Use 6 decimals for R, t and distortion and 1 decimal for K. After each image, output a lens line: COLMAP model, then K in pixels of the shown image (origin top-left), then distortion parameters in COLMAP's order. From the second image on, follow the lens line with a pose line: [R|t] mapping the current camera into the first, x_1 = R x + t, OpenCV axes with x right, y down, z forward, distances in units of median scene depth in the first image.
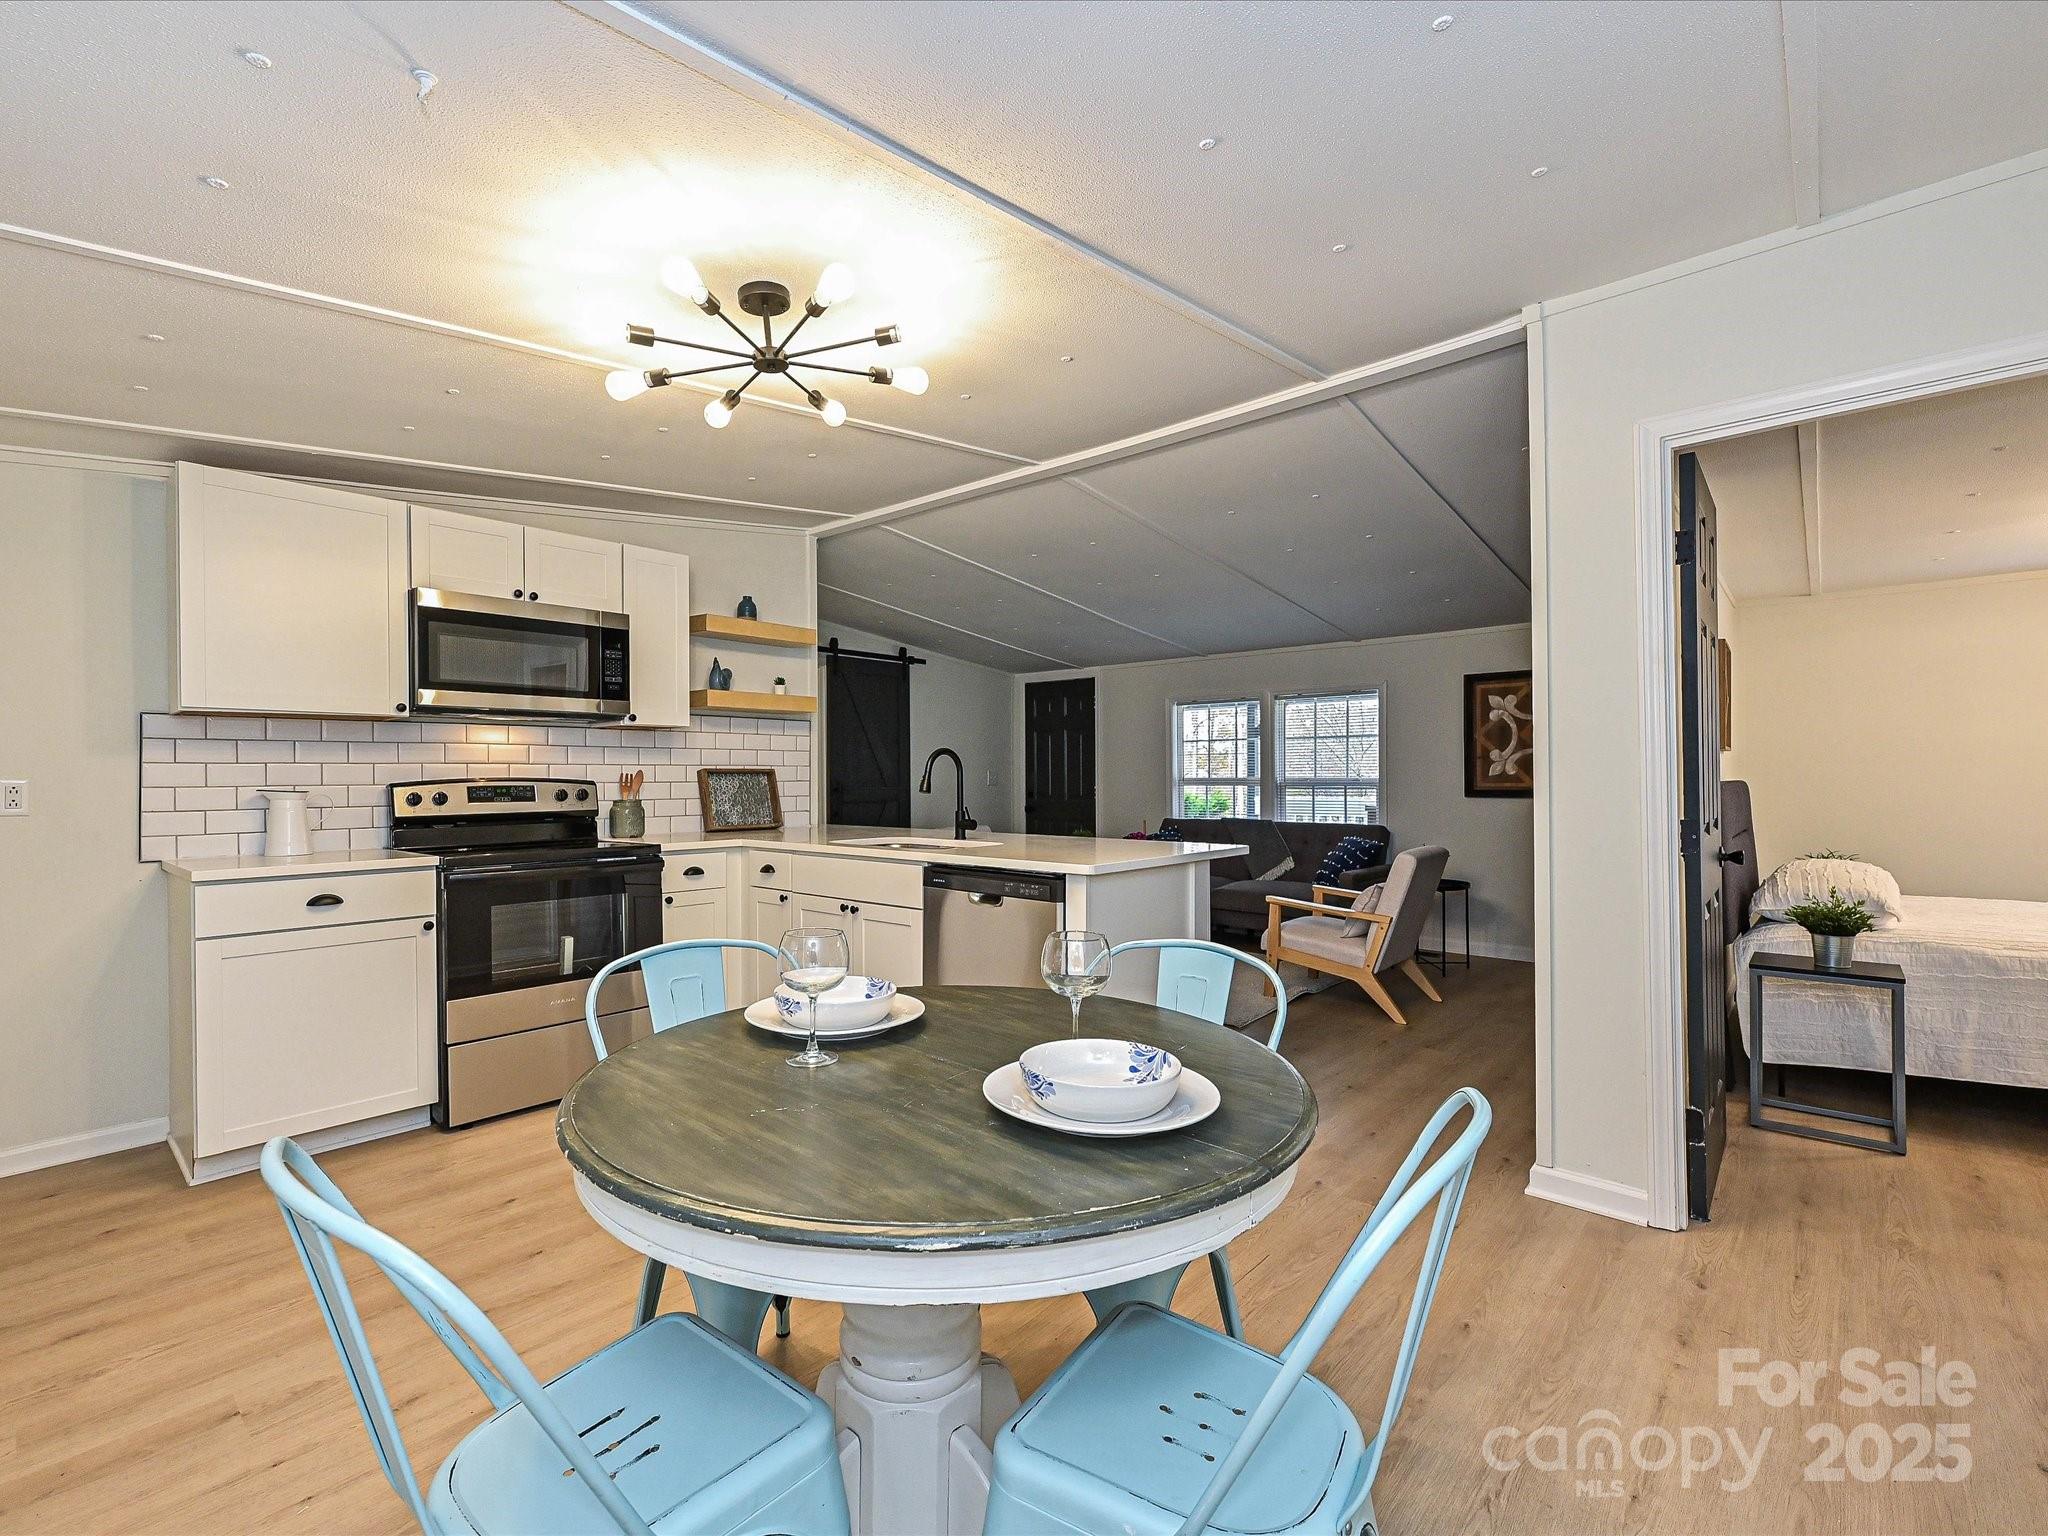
lens RADIAL K [[926.2, 0, 1023.8], [0, 926.2, 778.9], [0, 0, 1]] dist [0.001736, 0.000566]
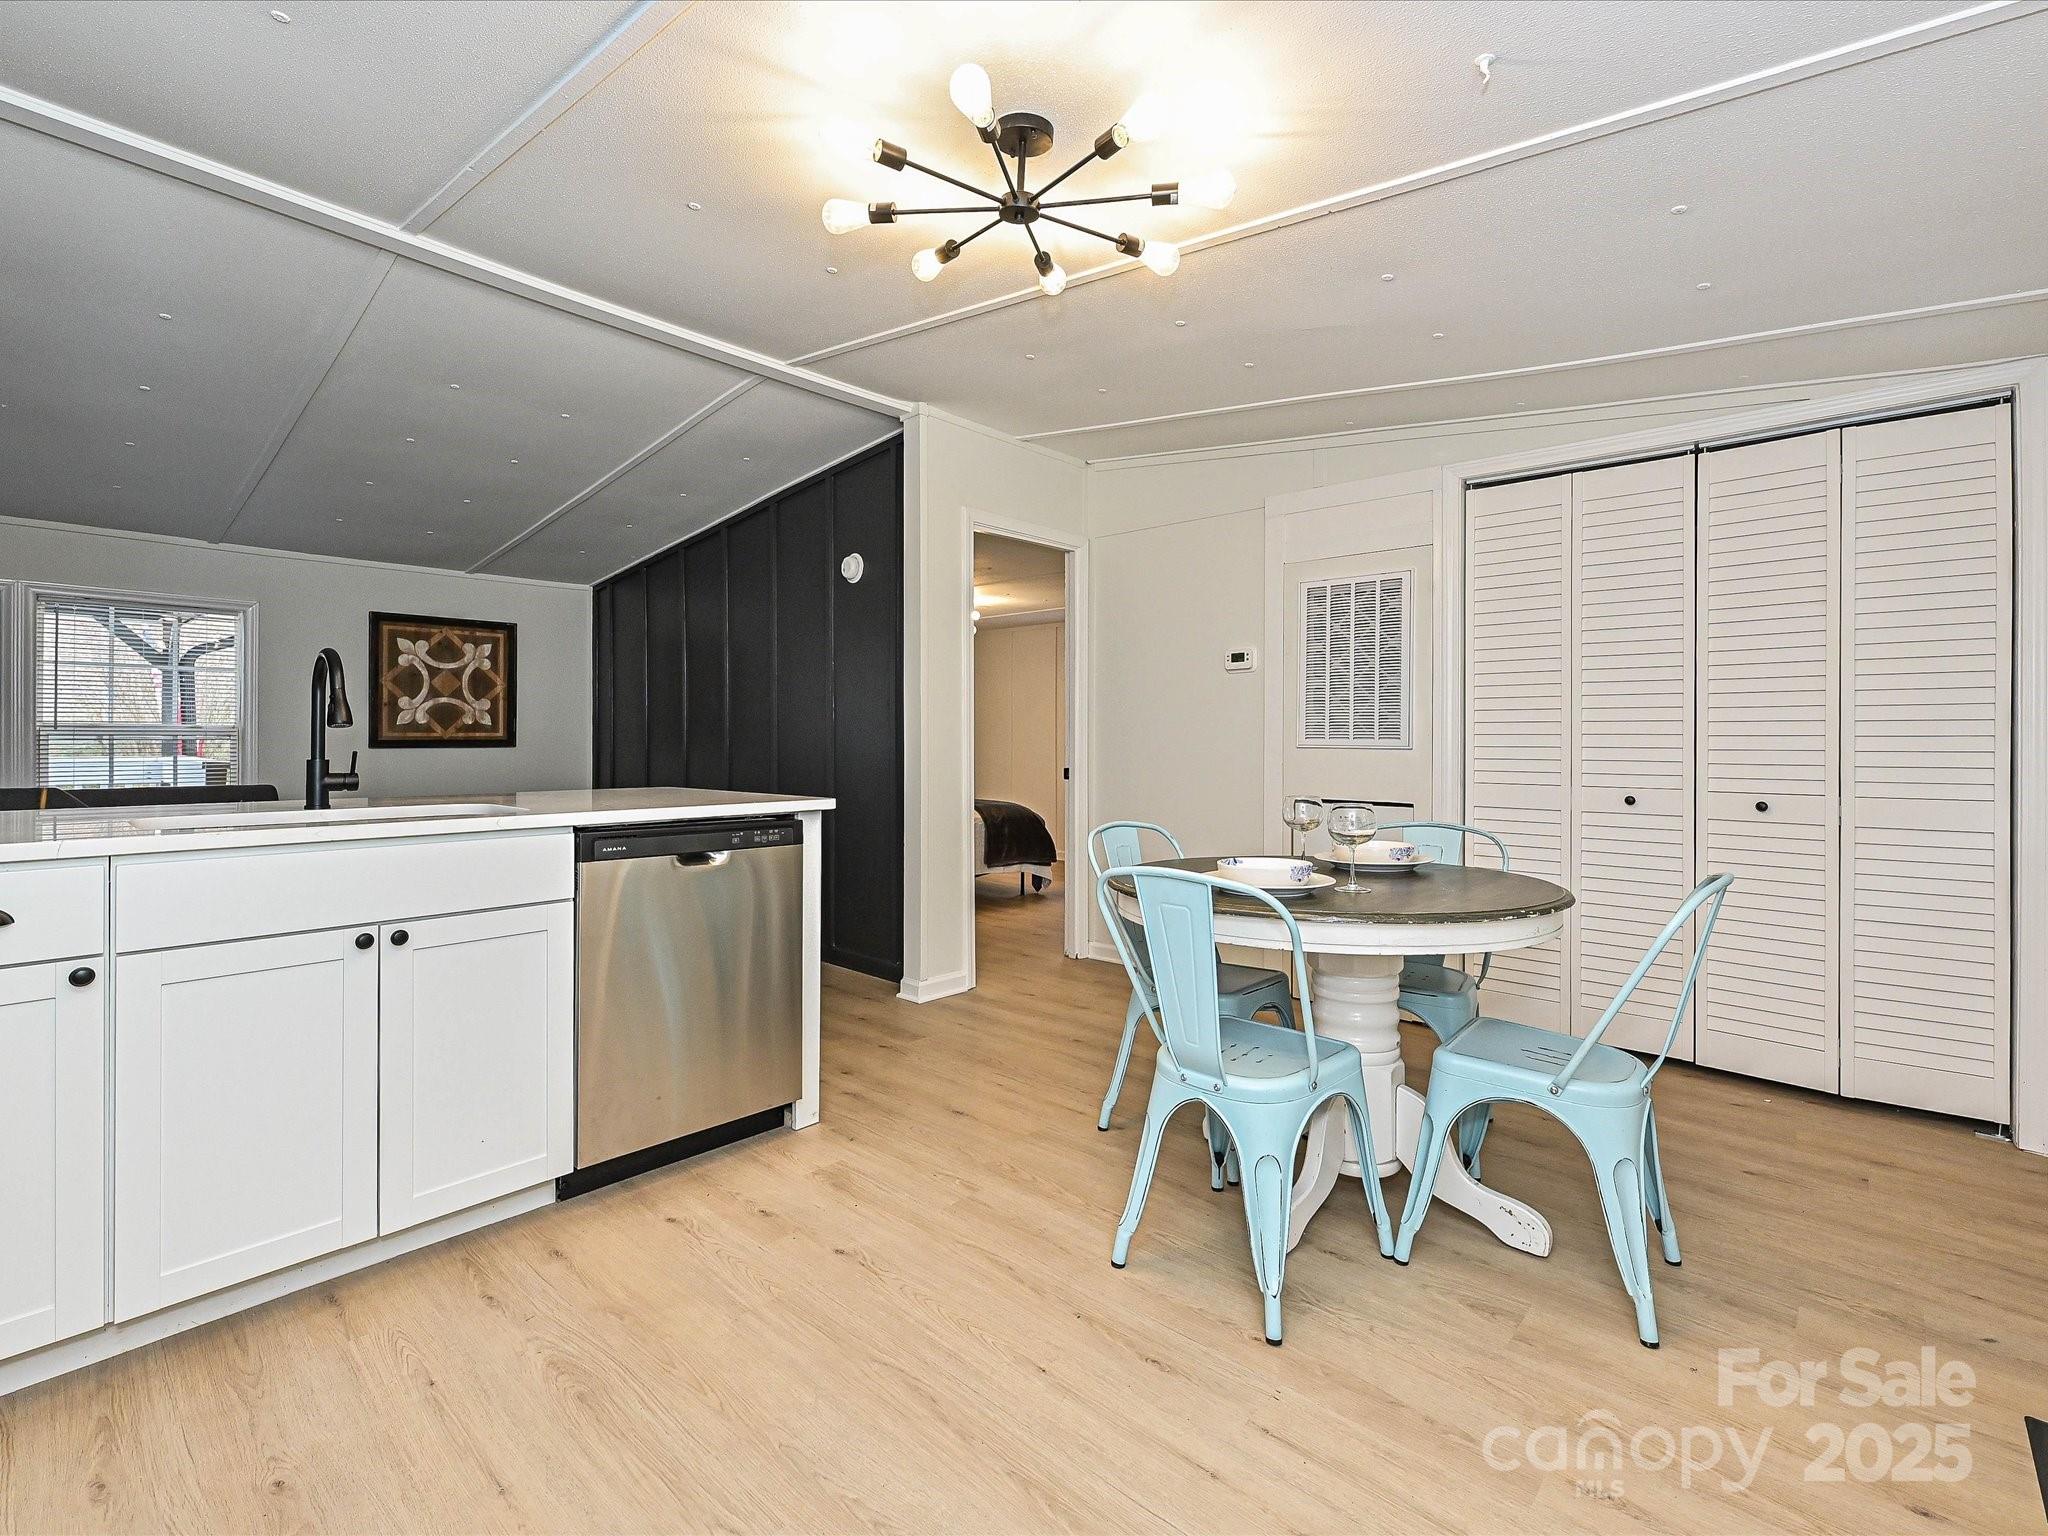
lens RADIAL K [[932.0, 0, 1015.8], [0, 932.0, 741.4], [0, 0, 1]] dist [-0.001445, -0.000249]
pose [[0.021089, 0.002948, 0.999773, -0.635461], [0.001052, 0.999995, -0.002971, 0.025641], [-0.999777, 0.001114, 0.021086, 0.556341]]
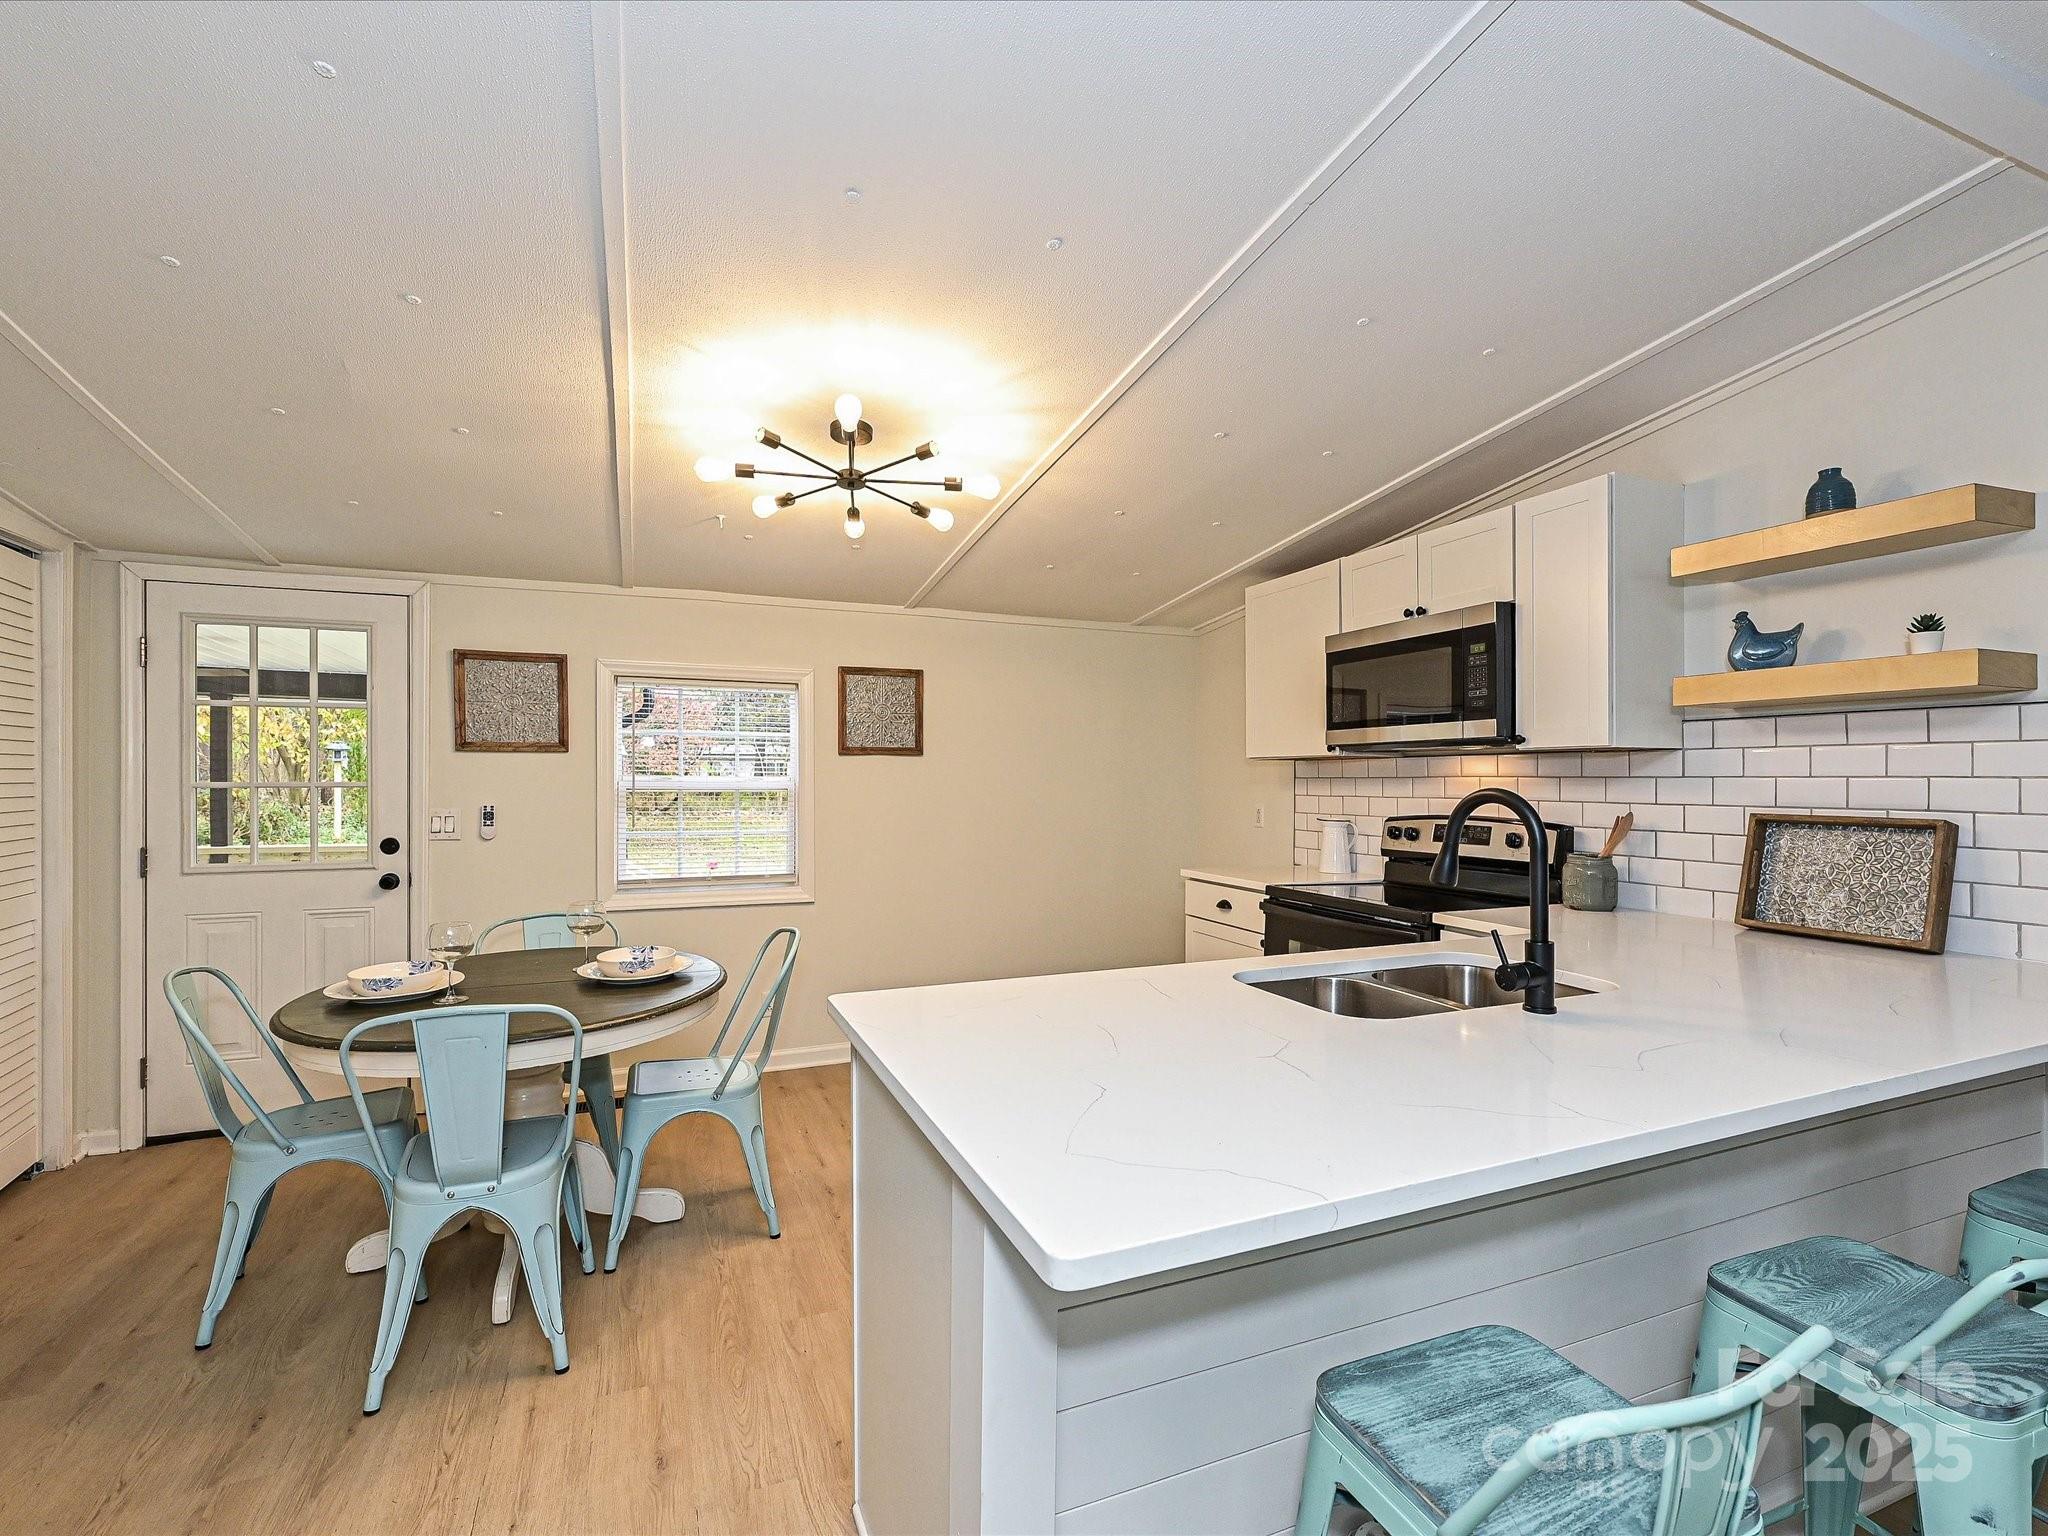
lens RADIAL K [[926.2, 0, 1023.8], [0, 926.2, 778.9], [0, 0, 1]] dist [0.001736, 0.000566]
pose [[-0.440202, 0.005976, -0.897879, 0.397743], [-0.000901, 0.999974, 0.007097, -0.040455], [0.897899, 0.003933, -0.440185, 0.975229]]
